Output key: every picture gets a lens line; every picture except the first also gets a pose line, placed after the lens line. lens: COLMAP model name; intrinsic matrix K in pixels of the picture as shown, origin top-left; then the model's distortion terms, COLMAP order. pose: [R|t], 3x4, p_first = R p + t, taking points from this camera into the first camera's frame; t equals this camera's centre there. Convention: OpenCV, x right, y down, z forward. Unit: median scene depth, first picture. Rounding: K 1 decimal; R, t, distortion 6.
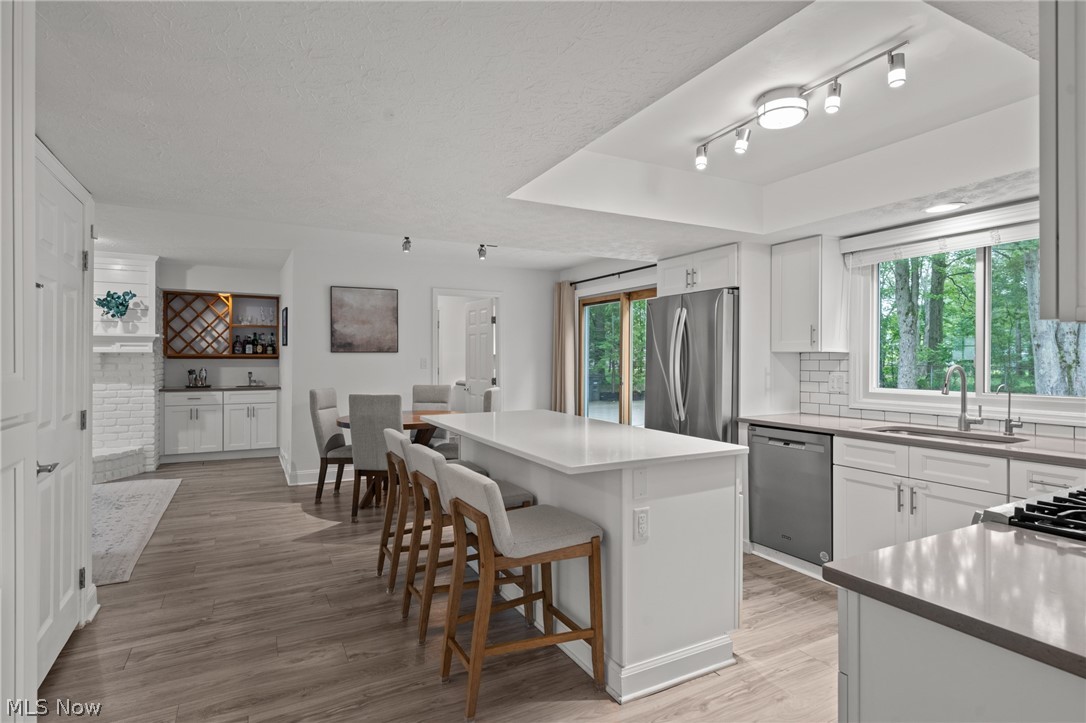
lens RADIAL K [[561.6, 0, 546.7], [0, 561.6, 359.2], [0, 0, 1]] dist [0.002147, 0.000487]
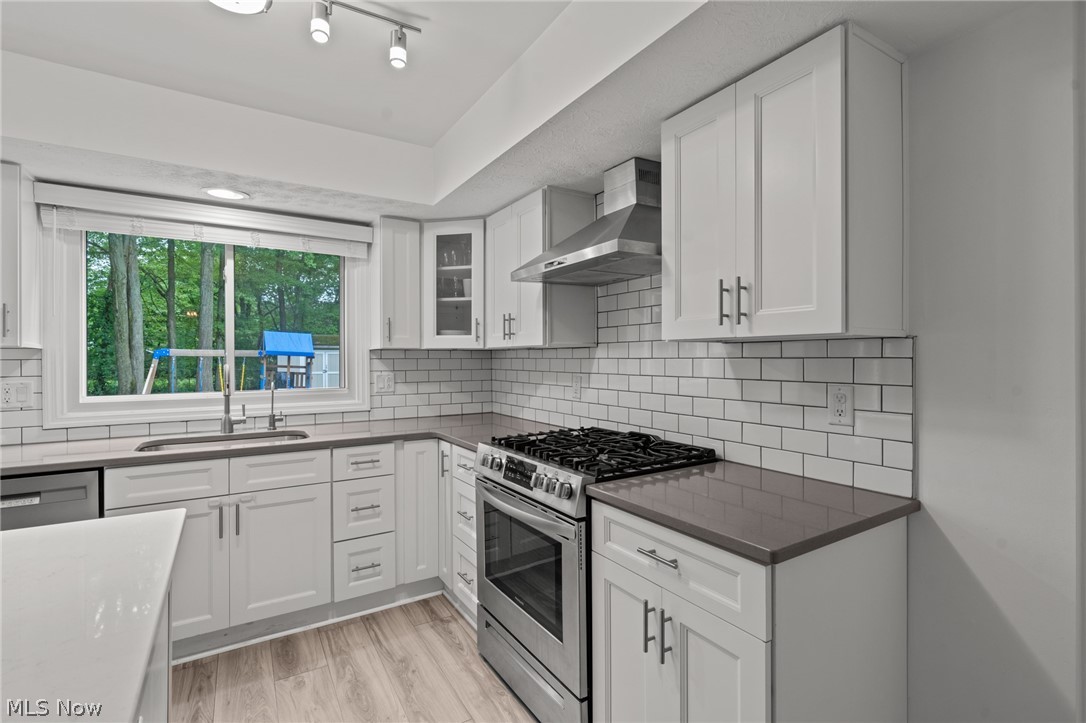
lens RADIAL K [[499.6, 0, 545.9], [0, 499.6, 359.6], [0, 0, 1]] dist [0.001578, -0.000291]
pose [[-0.068814, -0.003790, 0.997622, -0.075579], [0.002931, 0.999988, 0.004001, 0.000320], [-0.997625, 0.003199, -0.068802, 0.269974]]
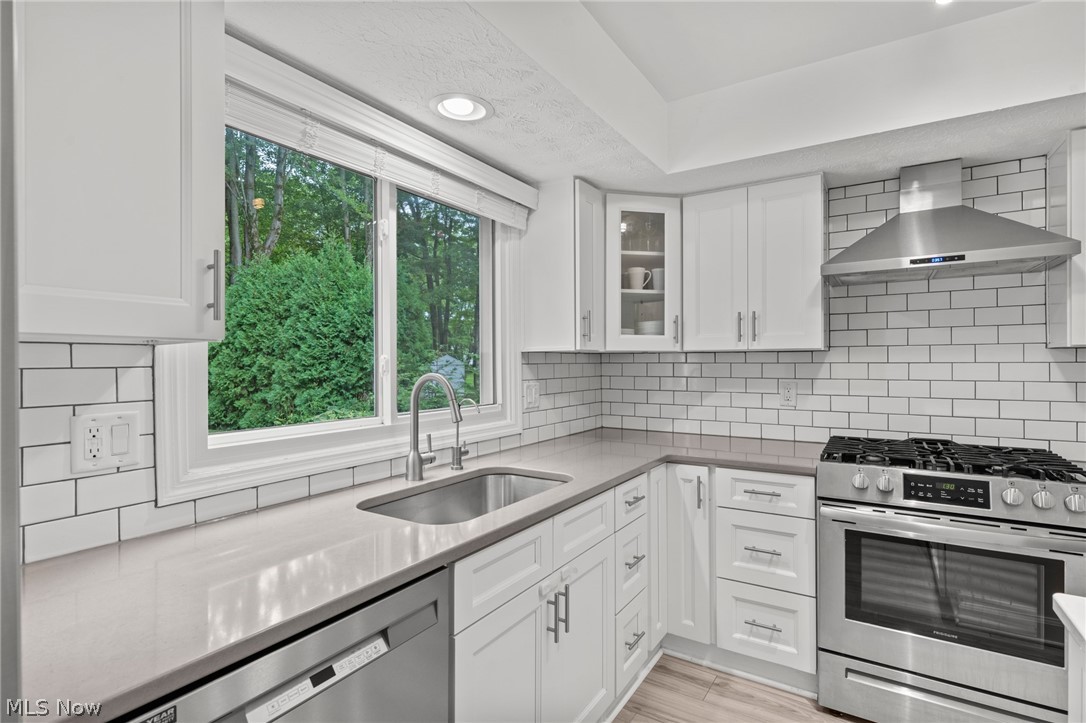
lens RADIAL K [[528.9, 0, 543.7], [0, 528.9, 362.4], [0, 0, 1]] dist [0.001321, -0.000235]
pose [[-0.485842, 0.000097, 0.874047, 0.087828], [0.003728, 0.999991, 0.001962, -0.000995], [-0.874039, 0.004212, -0.485838, 0.604718]]
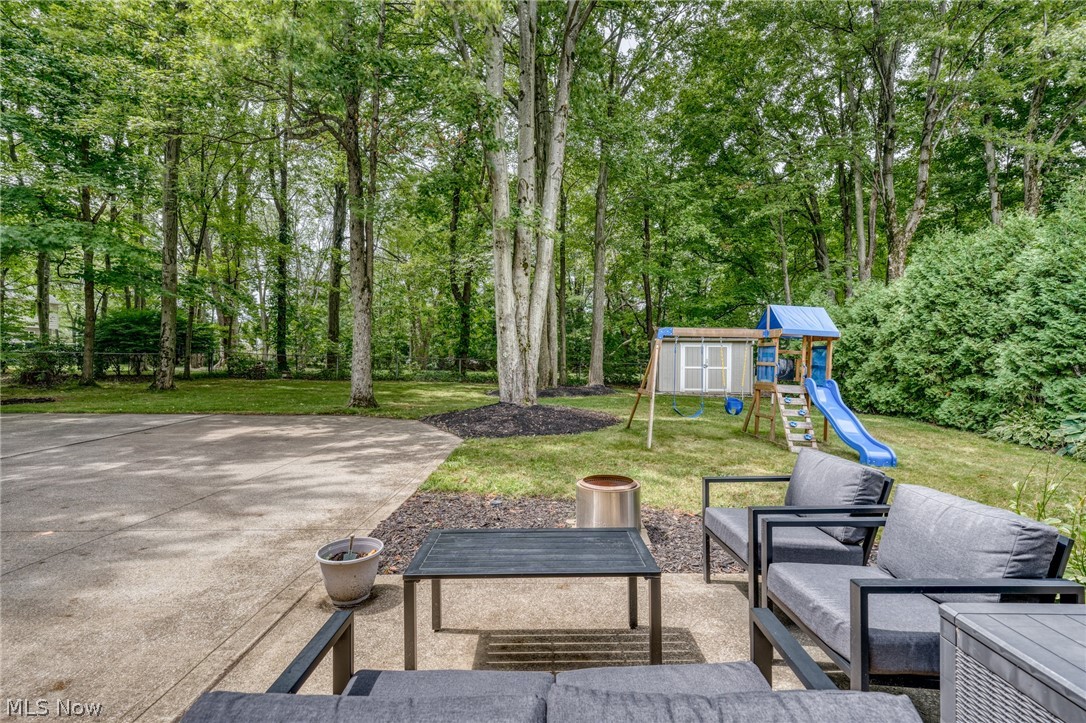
lens RADIAL K [[485.1, 0, 545.3], [0, 485.1, 360.7], [0, 0, 1]] dist [0.001962, 0.001351]
pose [[0.463948, 0.001691, 0.885861, 0.308187], [-0.008532, 0.999960, 0.002560, 0.061013], [-0.885821, -0.008746, 0.463944, 1.092789]]
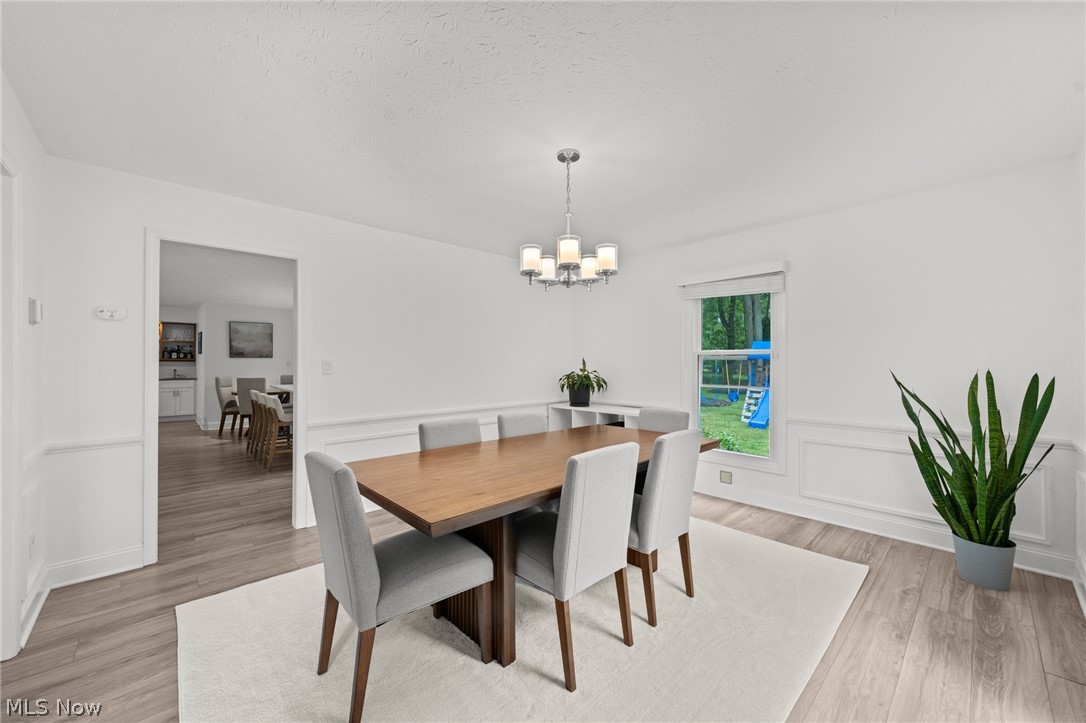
lens RADIAL K [[422.3, 0, 546.6], [0, 422.3, 358.8], [0, 0, 1]] dist [0.000331, -0.000053]
pose [[0.967947, -0.000566, 0.251153, 0.267437], [0.002671, 0.999964, -0.008043, 0.005440], [-0.251140, 0.008456, 0.967914, -0.586347]]
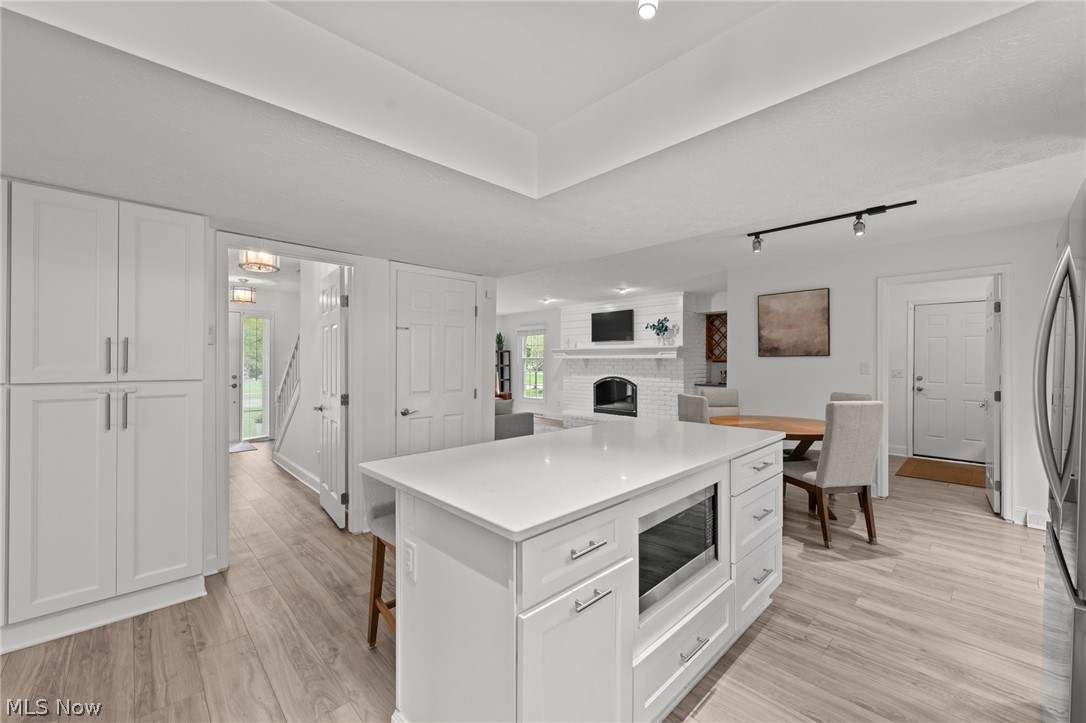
lens RADIAL K [[436.6, 0, 546.5], [0, 436.6, 359.3], [0, 0, 1]] dist [-0.001524, -0.000157]
pose [[0.270906, -0.005033, -0.962593, 0.313093], [-0.003318, 0.999976, -0.006162, -0.000607], [0.962600, 0.004863, 0.270883, 0.374992]]
